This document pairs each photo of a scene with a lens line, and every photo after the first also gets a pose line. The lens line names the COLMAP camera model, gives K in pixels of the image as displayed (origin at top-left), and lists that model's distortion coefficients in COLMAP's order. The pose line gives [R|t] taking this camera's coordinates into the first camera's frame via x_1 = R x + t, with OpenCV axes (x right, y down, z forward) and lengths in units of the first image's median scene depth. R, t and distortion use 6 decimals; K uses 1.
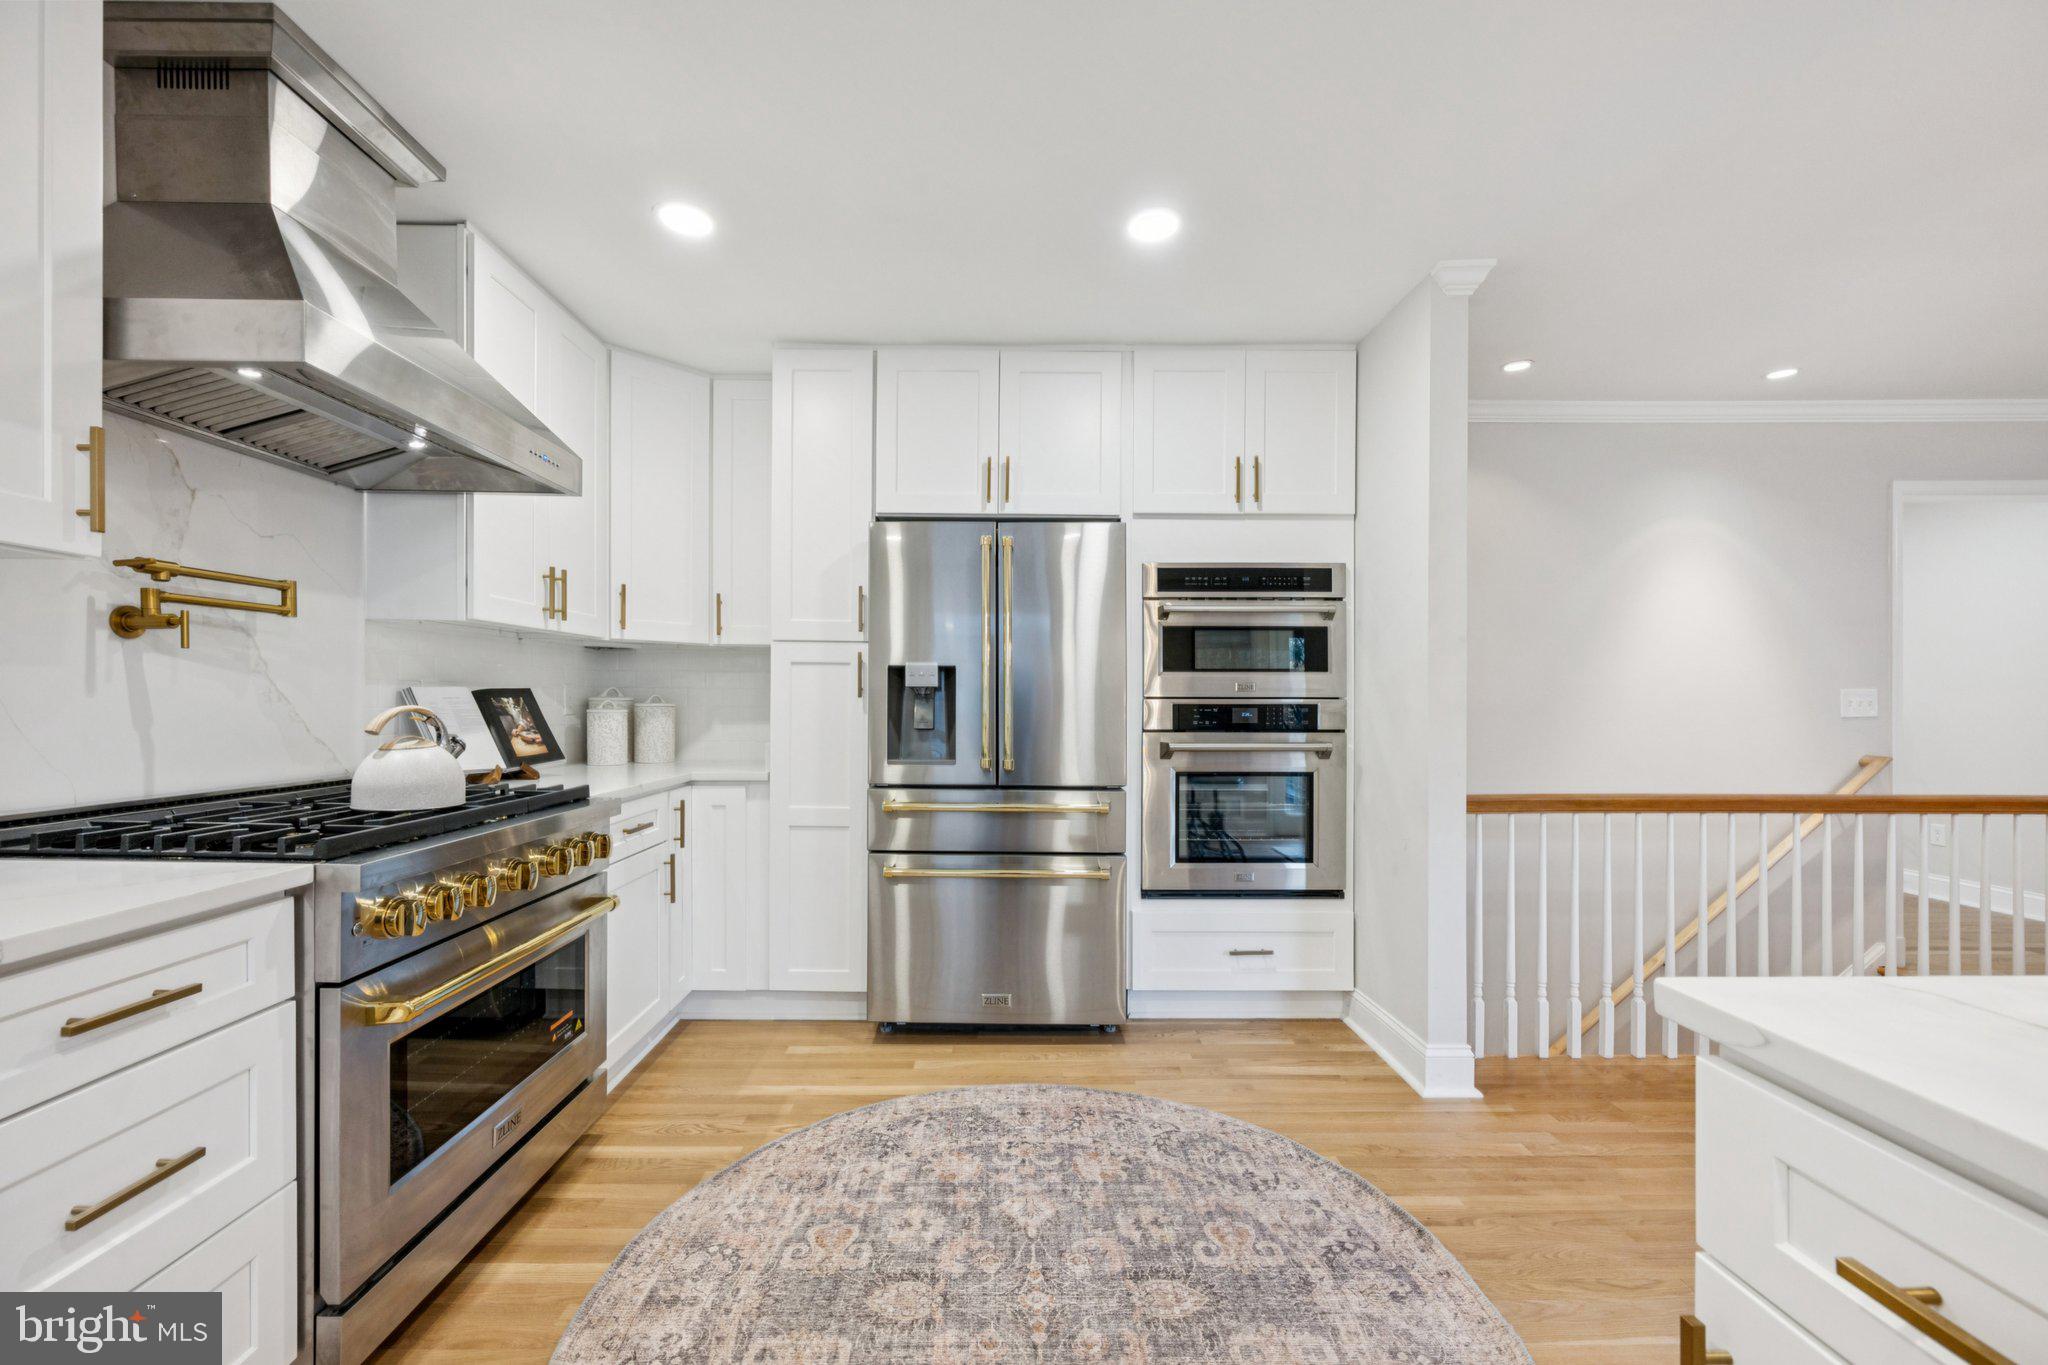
lens RADIAL K [[826.3, 0, 1023.1], [0, 826.3, 697.1], [0, 0, 1]] dist [0.011120, -0.000354]
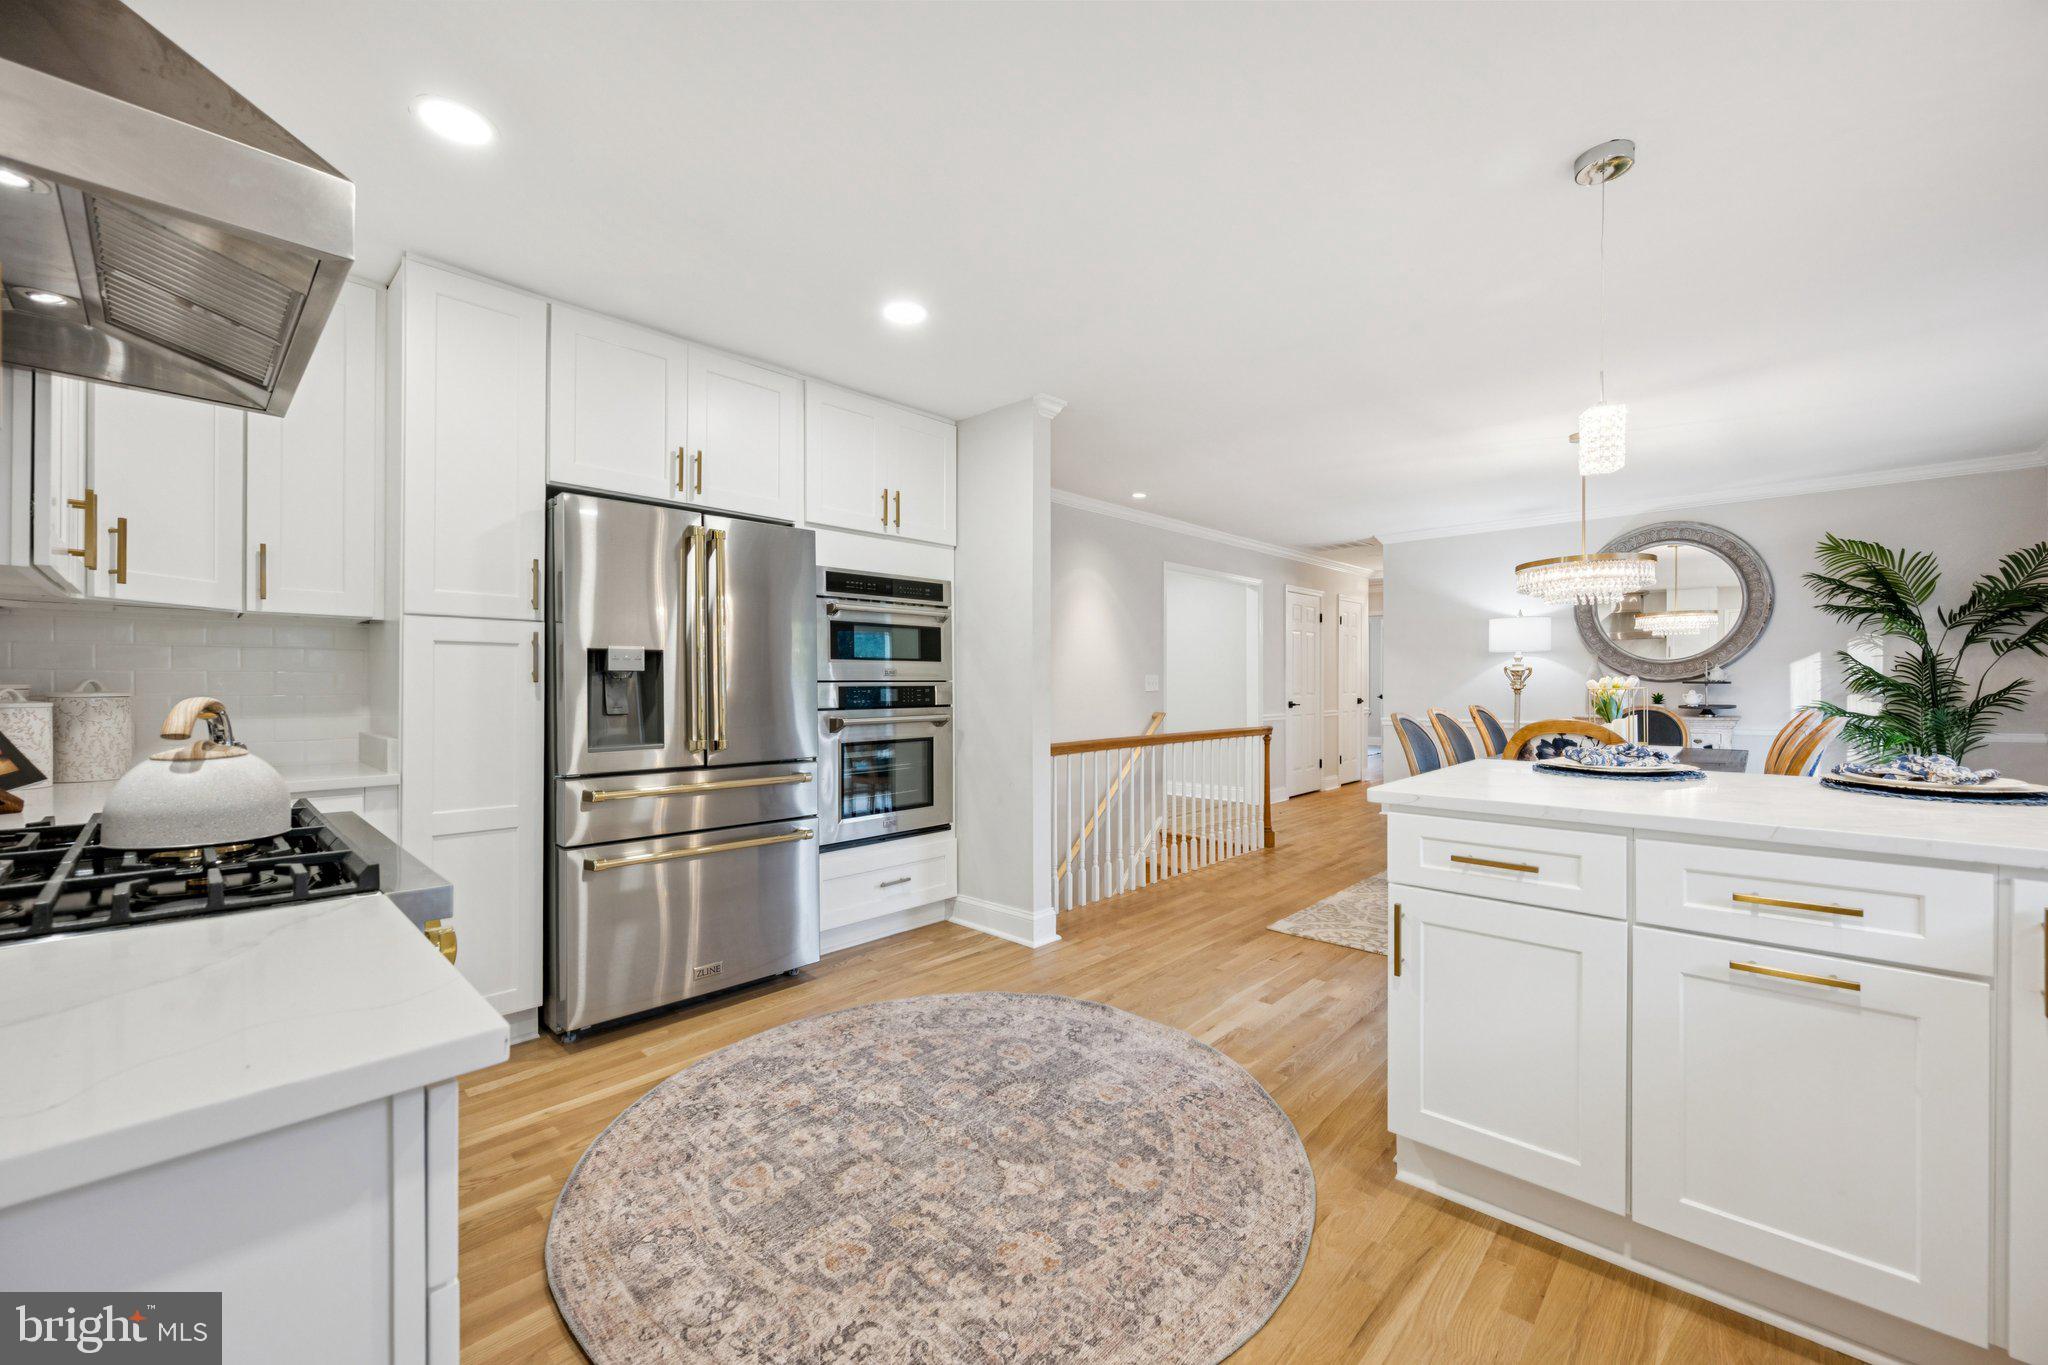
lens RADIAL K [[802.7, 0, 1013.7], [0, 802.7, 680.1], [0, 0, 1]] dist [0.017895, 0.000059]
pose [[0.706570, -0.002399, 0.707639, -0.484746], [0.001063, 0.999997, 0.002329, -0.003799], [-0.707642, -0.000893, 0.706570, 0.003239]]
